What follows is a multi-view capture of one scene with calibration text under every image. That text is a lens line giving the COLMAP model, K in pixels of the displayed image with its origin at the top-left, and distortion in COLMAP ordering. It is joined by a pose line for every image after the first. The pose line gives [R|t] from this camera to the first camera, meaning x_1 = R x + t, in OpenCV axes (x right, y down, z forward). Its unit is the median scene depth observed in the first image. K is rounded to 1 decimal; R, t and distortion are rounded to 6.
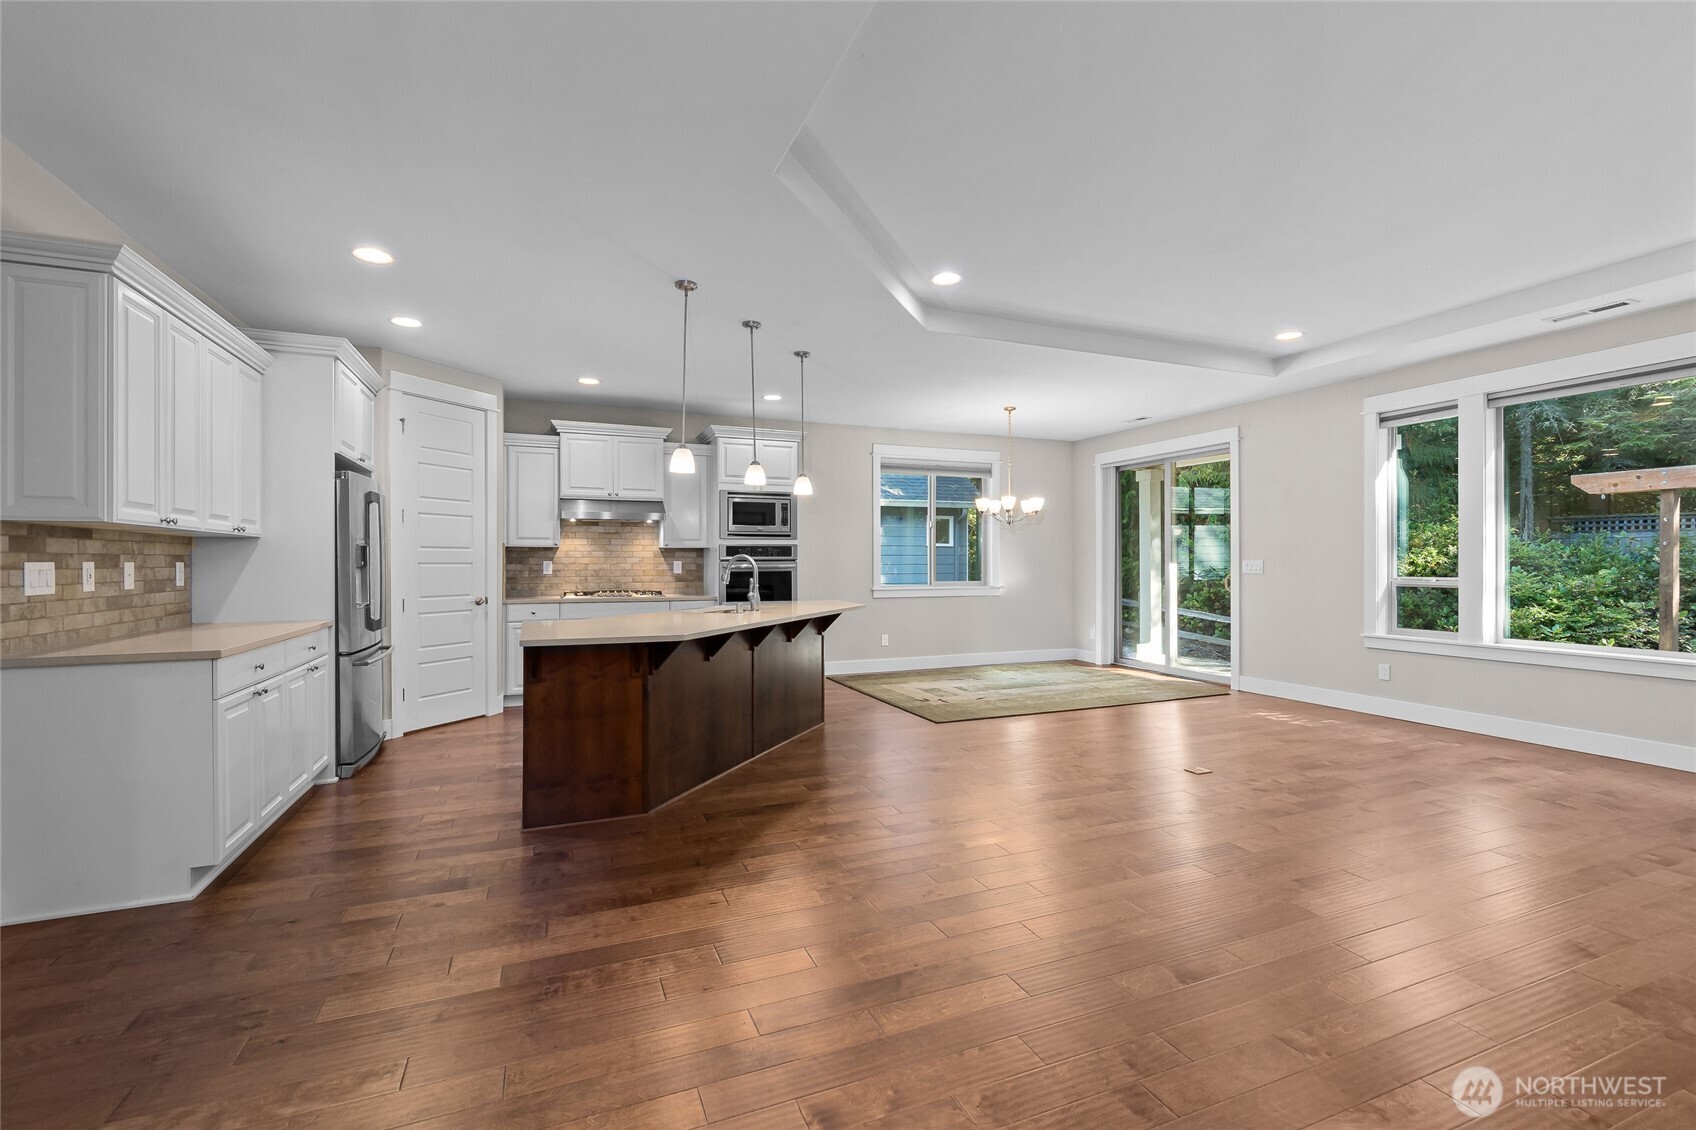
lens RADIAL K [[736.9, 0, 848.0], [0, 736.9, 565.0], [0, 0, 1]] dist [-0.000579, -0.000072]
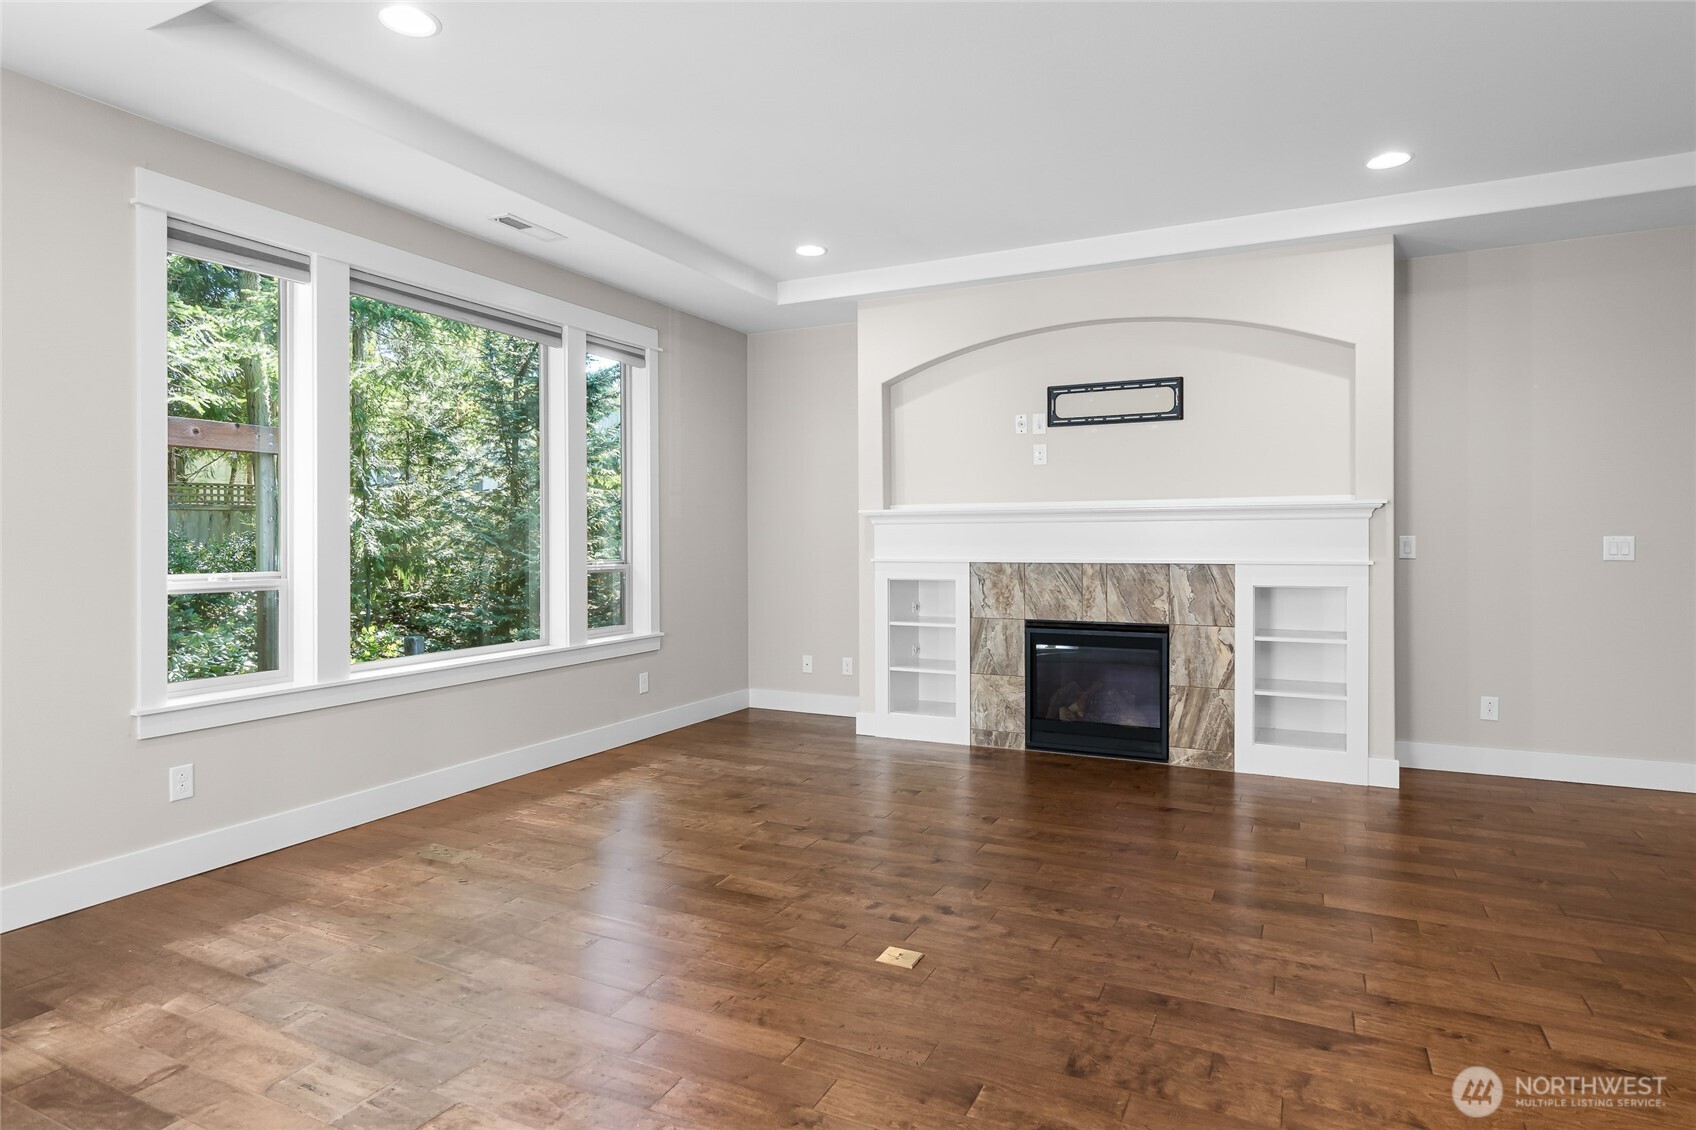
lens RADIAL K [[945.1, 0, 845.7], [0, 945.1, 533.9], [0, 0, 1]] dist [-0.005818, -0.000872]
pose [[-0.661012, 0.007061, 0.750343, 0.012548], [0.006795, 0.999971, -0.003424, -0.004097], [-0.750345, 0.002835, -0.661040, 0.959610]]
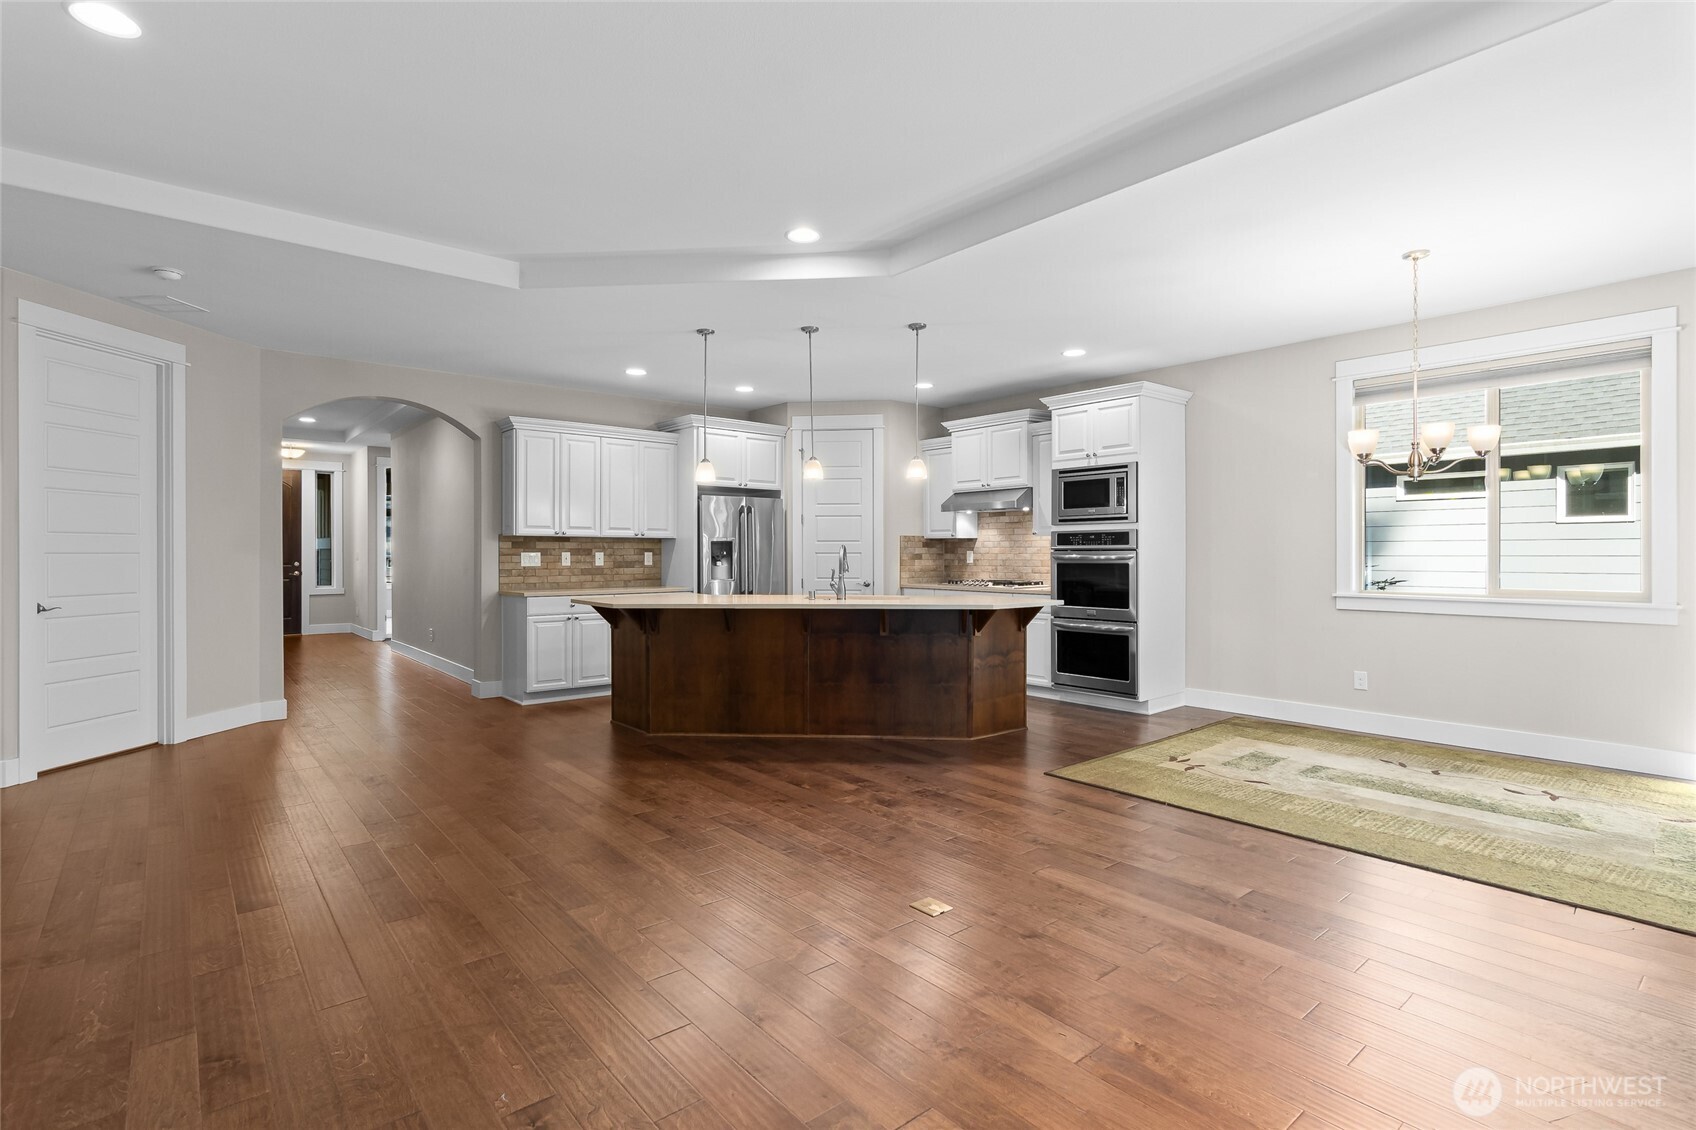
lens RADIAL K [[815.0, 0, 843.8], [0, 815.0, 555.2], [0, 0, 1]] dist [-0.002443, -0.000142]
pose [[0.295321, 0.003201, -0.955393, 0.707578], [-0.002733, 0.999993, 0.002506, -0.001812], [0.955394, 0.001872, 0.295328, 0.493642]]
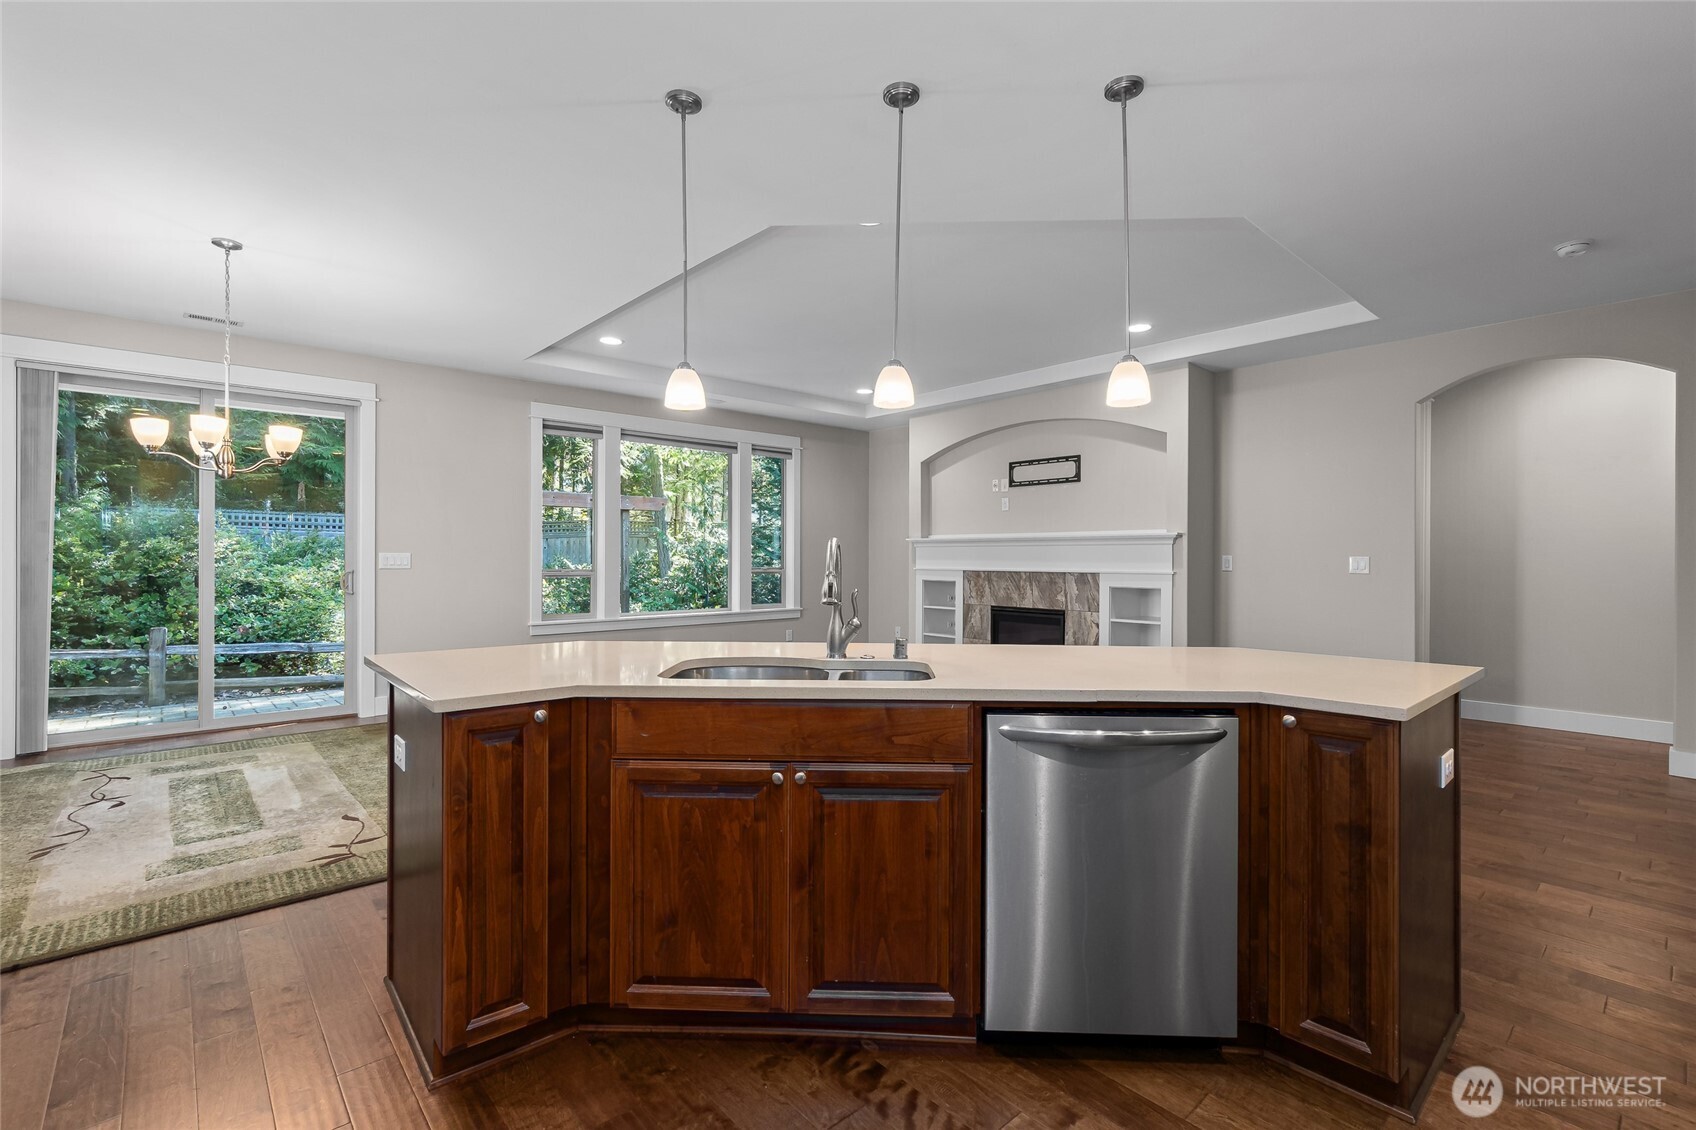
lens RADIAL K [[760.6, 0, 842.8], [0, 760.6, 556.0], [0, 0, 1]] dist [0.002112, 0.000367]
pose [[-0.330777, 0.000098, 0.943709, -0.437965], [0.000975, 0.999999, 0.000237, -0.002280], [-0.943709, 0.000999, -0.330777, 0.854545]]
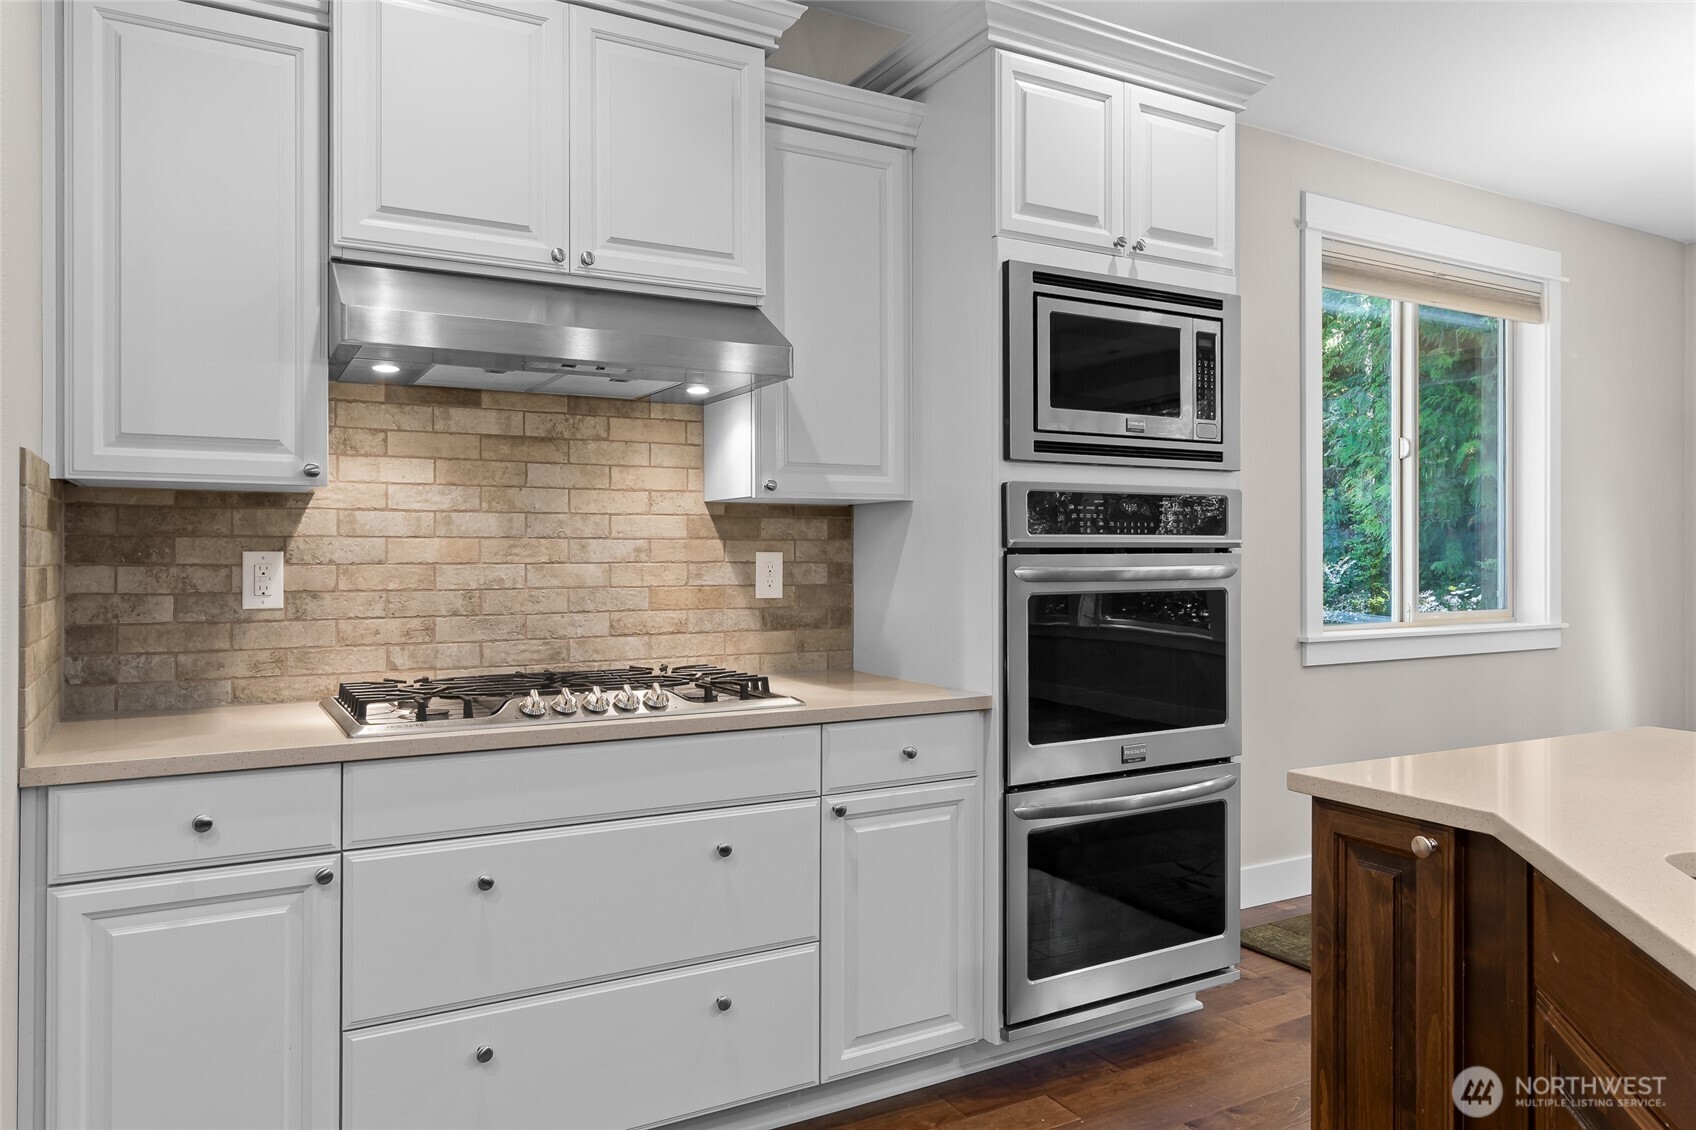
lens RADIAL K [[1139.4, 0, 848.0], [0, 1139.4, 565.0], [0, 0, 1]] dist [0.002506, 0.000849]
pose [[0.992251, -0.002318, 0.124227, -0.283648], [0.002216, 0.999997, 0.000954, -0.001307], [-0.124229, -0.000671, 0.992253, 0.654423]]
